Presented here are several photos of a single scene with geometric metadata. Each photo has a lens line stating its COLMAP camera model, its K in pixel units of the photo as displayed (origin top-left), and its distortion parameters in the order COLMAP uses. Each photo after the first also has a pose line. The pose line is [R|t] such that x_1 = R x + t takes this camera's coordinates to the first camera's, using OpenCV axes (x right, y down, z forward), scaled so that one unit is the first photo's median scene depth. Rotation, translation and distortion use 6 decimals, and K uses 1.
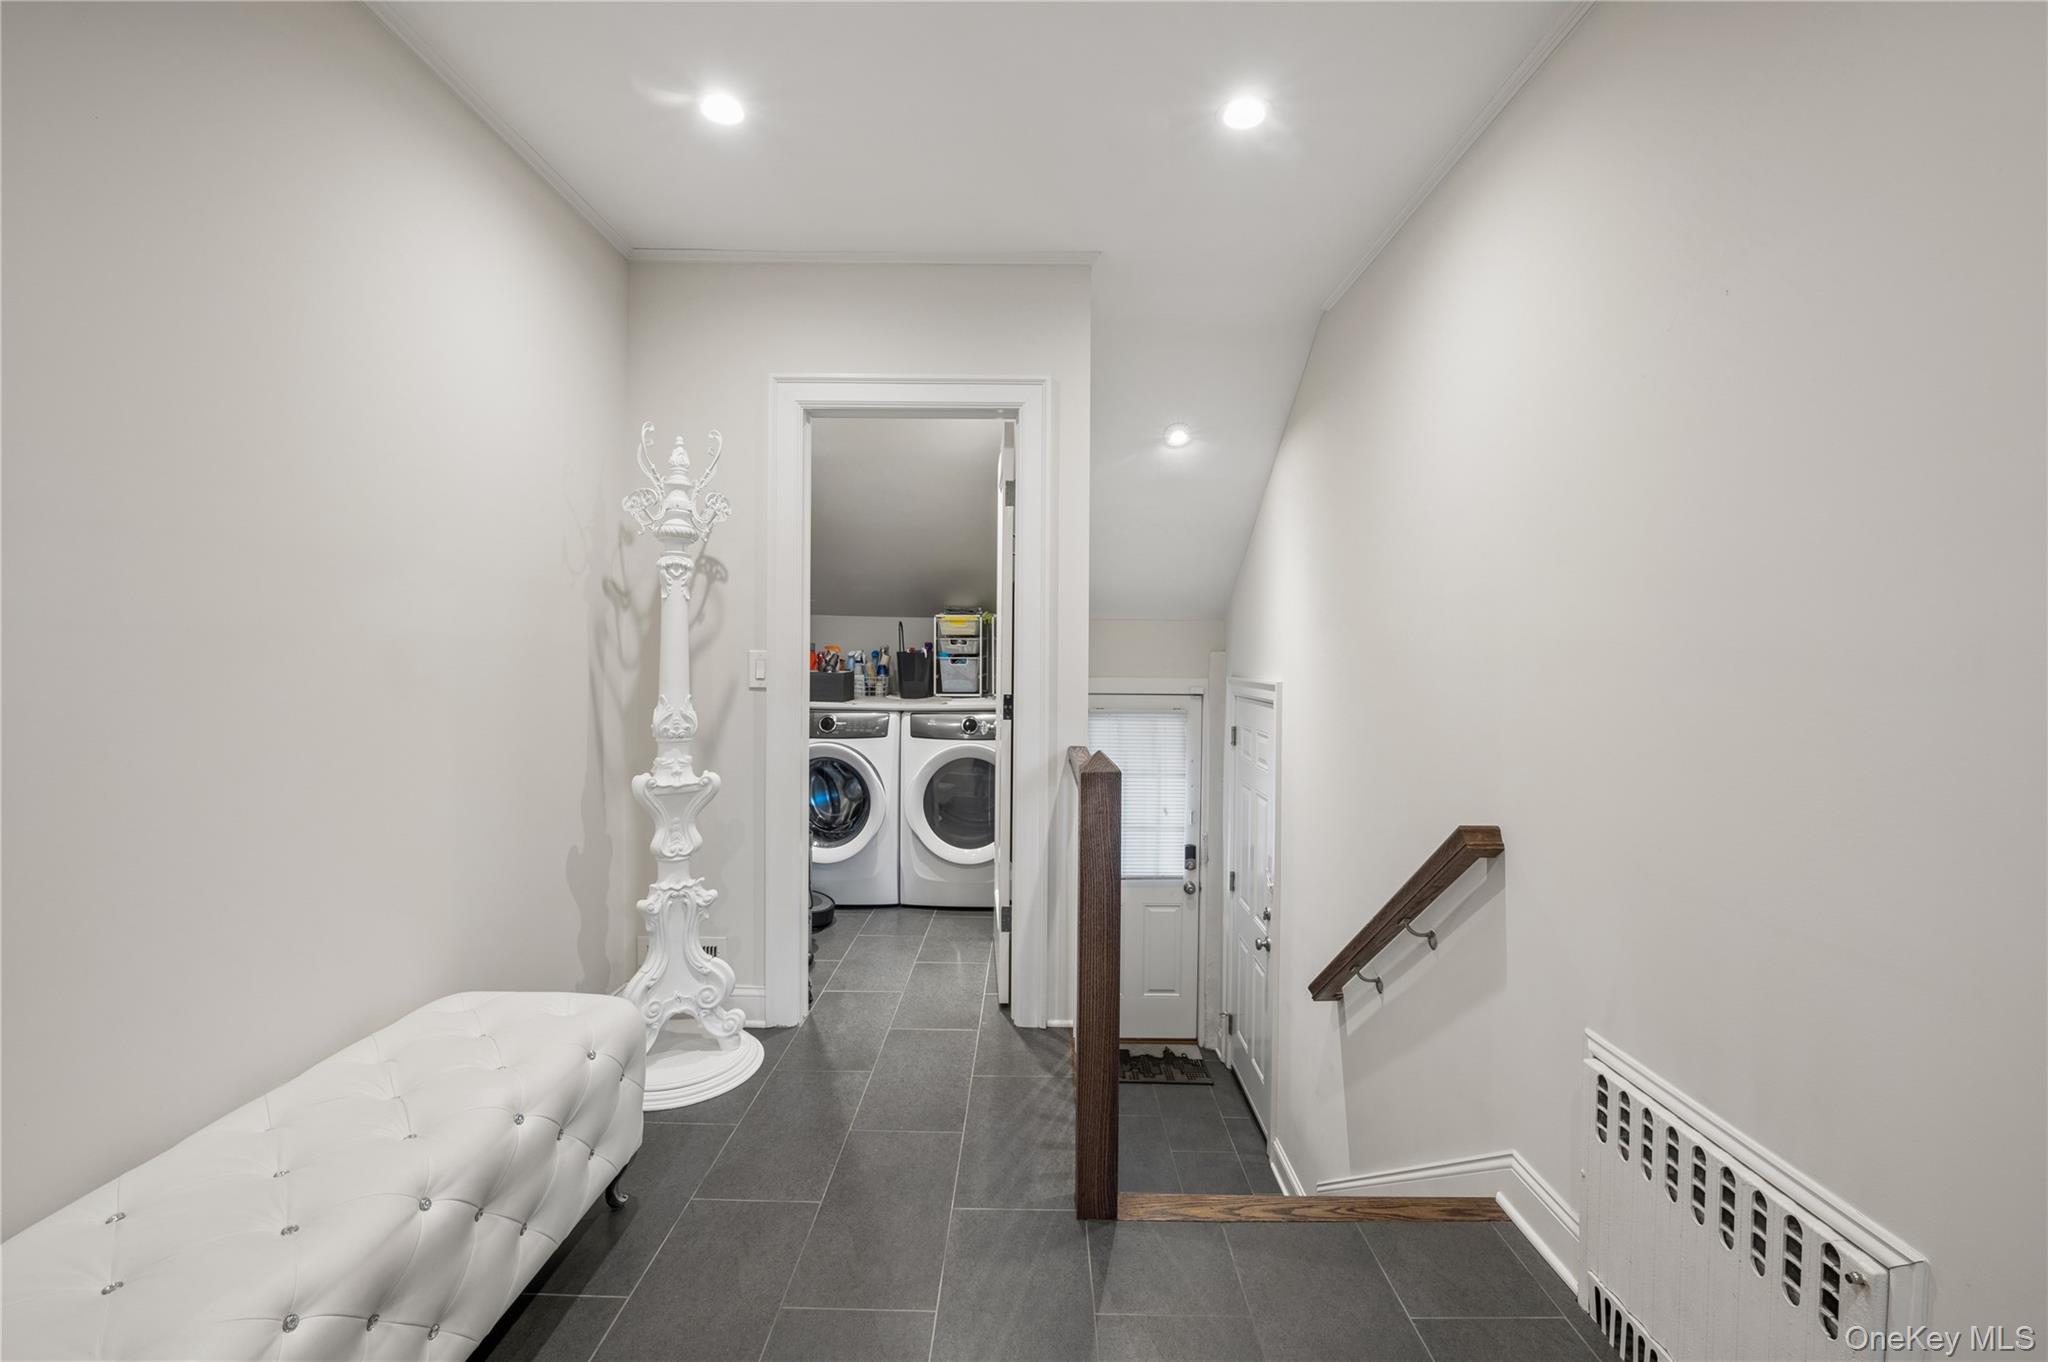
lens RADIAL K [[834.3, 0, 1030.7], [0, 834.3, 667.9], [0, 0, 1]] dist [-0.000812, -0.000448]
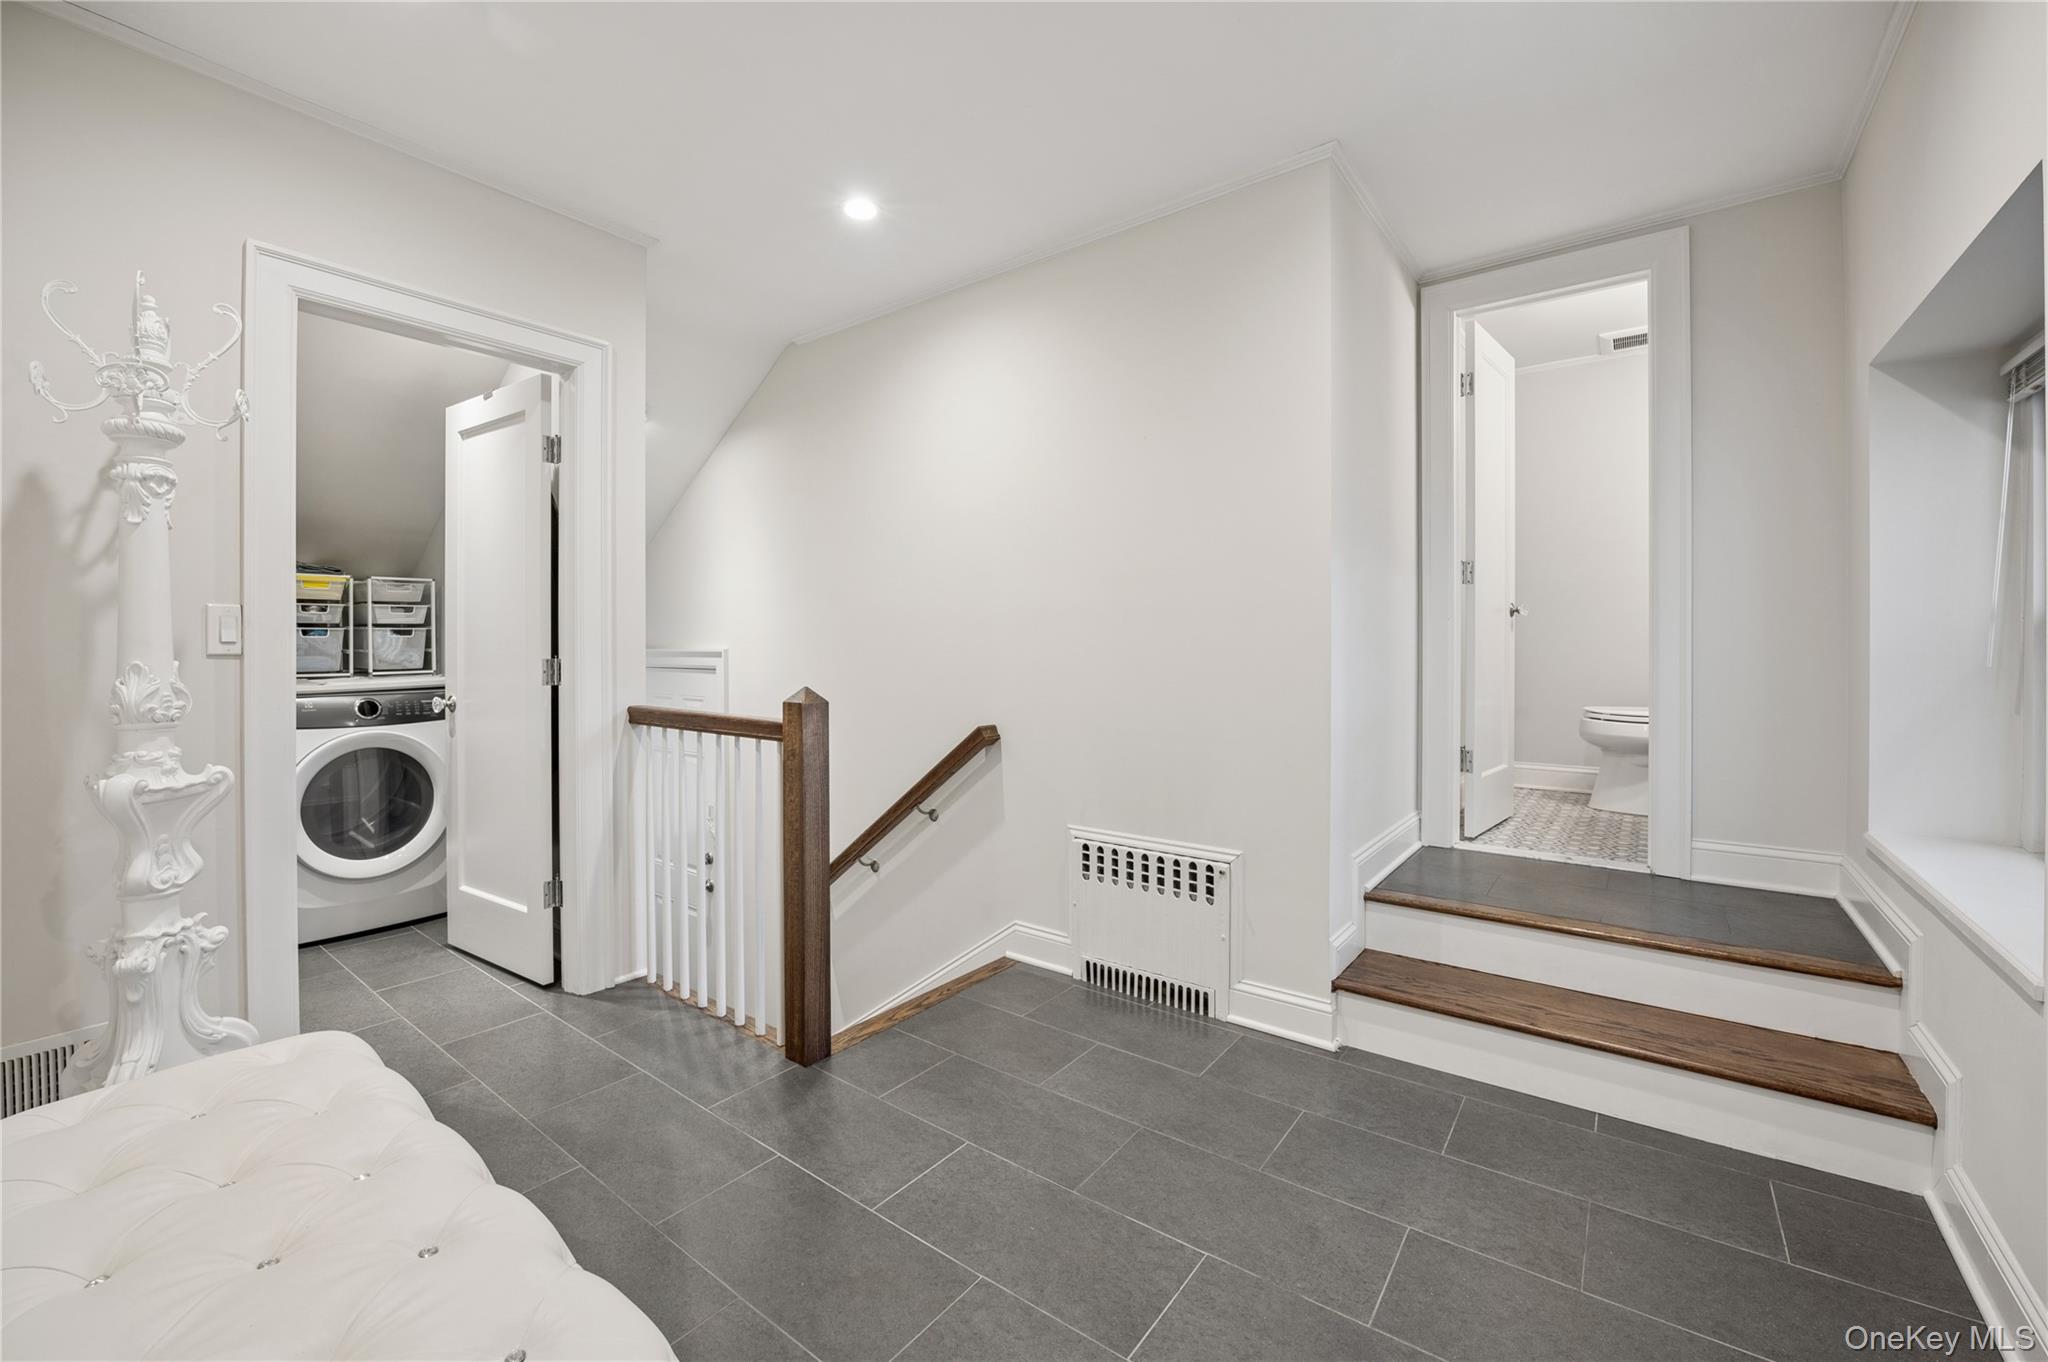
lens RADIAL K [[834.3, 0, 987.5], [0, 834.3, 651.9], [0, 0, 1]] dist [-0.000812, -0.000448]
pose [[0.628523, -0.015211, 0.777642, -0.534766], [0.020416, 0.999787, 0.003056, 0.036884], [-0.777523, 0.013956, 0.628700, 0.009167]]
